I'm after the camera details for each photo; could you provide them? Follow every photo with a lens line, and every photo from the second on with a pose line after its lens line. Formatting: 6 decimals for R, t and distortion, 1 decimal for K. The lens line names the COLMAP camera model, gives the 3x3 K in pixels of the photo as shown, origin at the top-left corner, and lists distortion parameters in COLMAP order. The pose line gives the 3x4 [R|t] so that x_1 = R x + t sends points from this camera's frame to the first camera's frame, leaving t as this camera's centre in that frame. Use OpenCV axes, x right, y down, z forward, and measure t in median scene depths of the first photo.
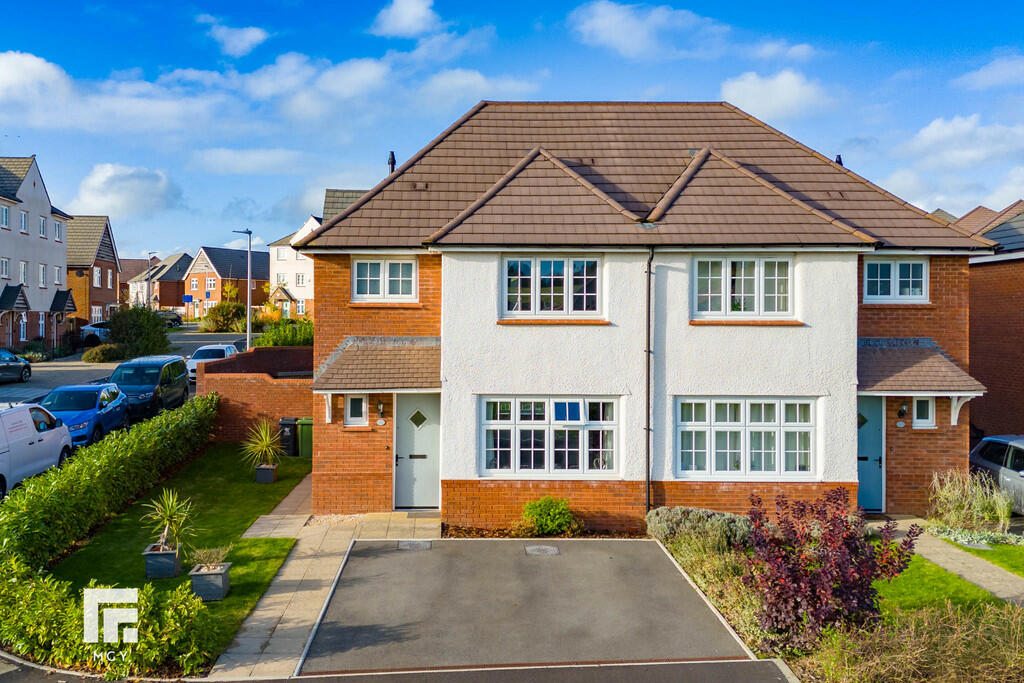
lens RADIAL K [[901.7, 0, 450.2], [0, 901.7, 335.4], [0, 0, 1]] dist [0.084901, -0.128476]
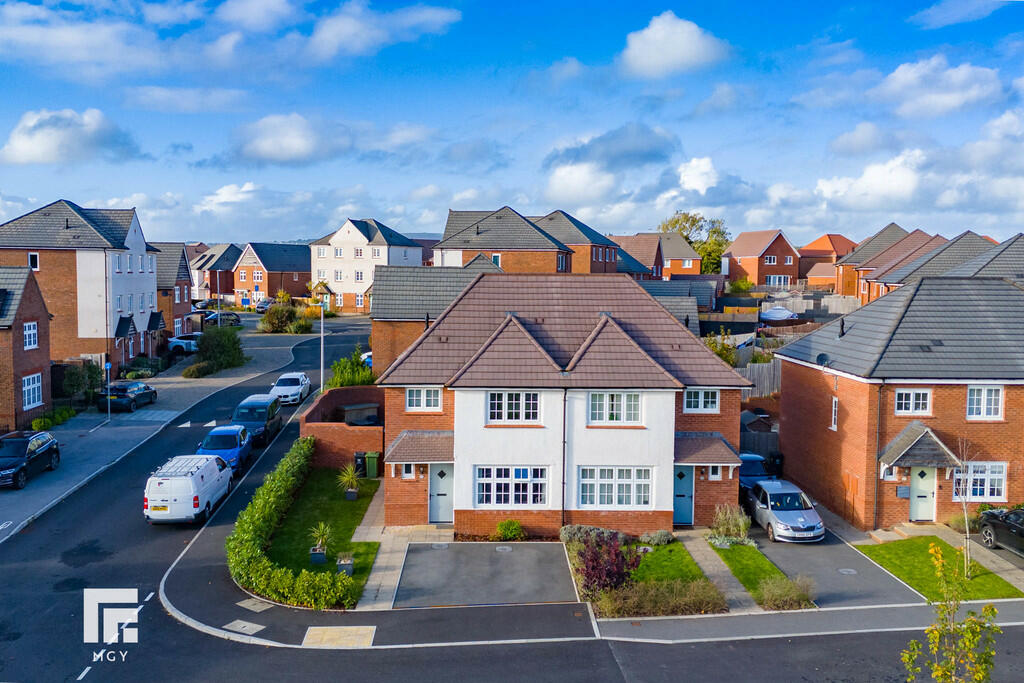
lens RADIAL K [[918.5, 0, 485.1], [0, 918.5, 342.2], [0, 0, 1]] dist [0.088371, -0.129636]
pose [[0.999940, 0.003582, 0.010349, 0.033317], [-0.004266, 0.997754, 0.066847, -0.314166], [-0.010087, -0.066887, 0.997710, -0.885777]]
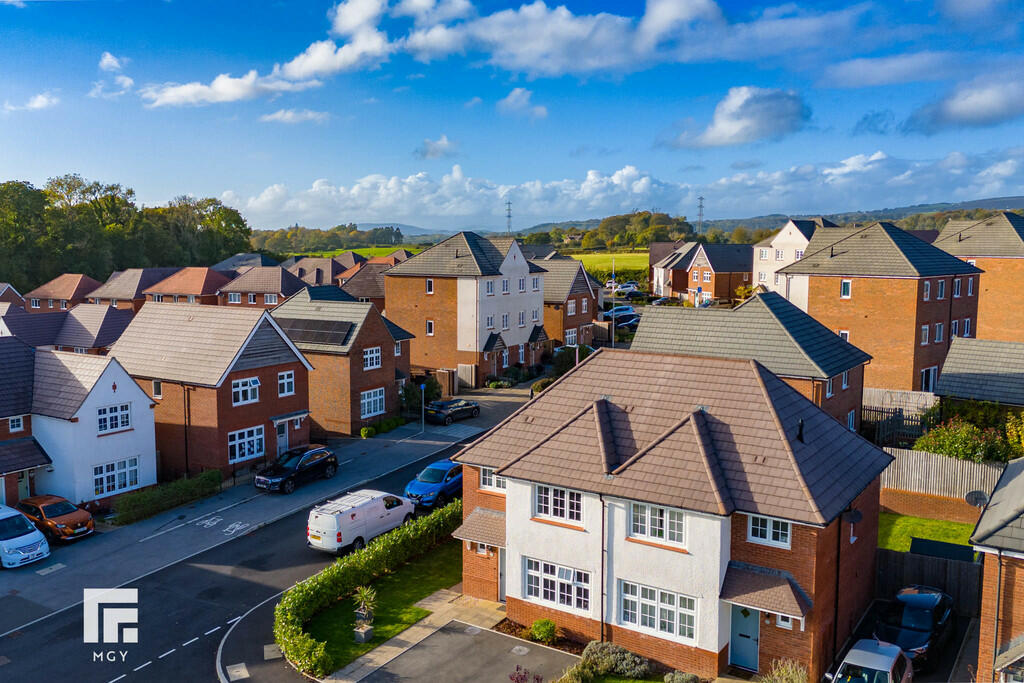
lens RADIAL K [[882.0, 0, 490.6], [0, 882.0, 340.3], [0, 0, 1]] dist [0.076781, -0.113708]
pose [[0.814328, 0.057623, -0.577538, 0.994984], [0.002788, 0.994660, 0.103171, -0.556495], [0.580399, -0.085625, 0.809818, -0.469528]]
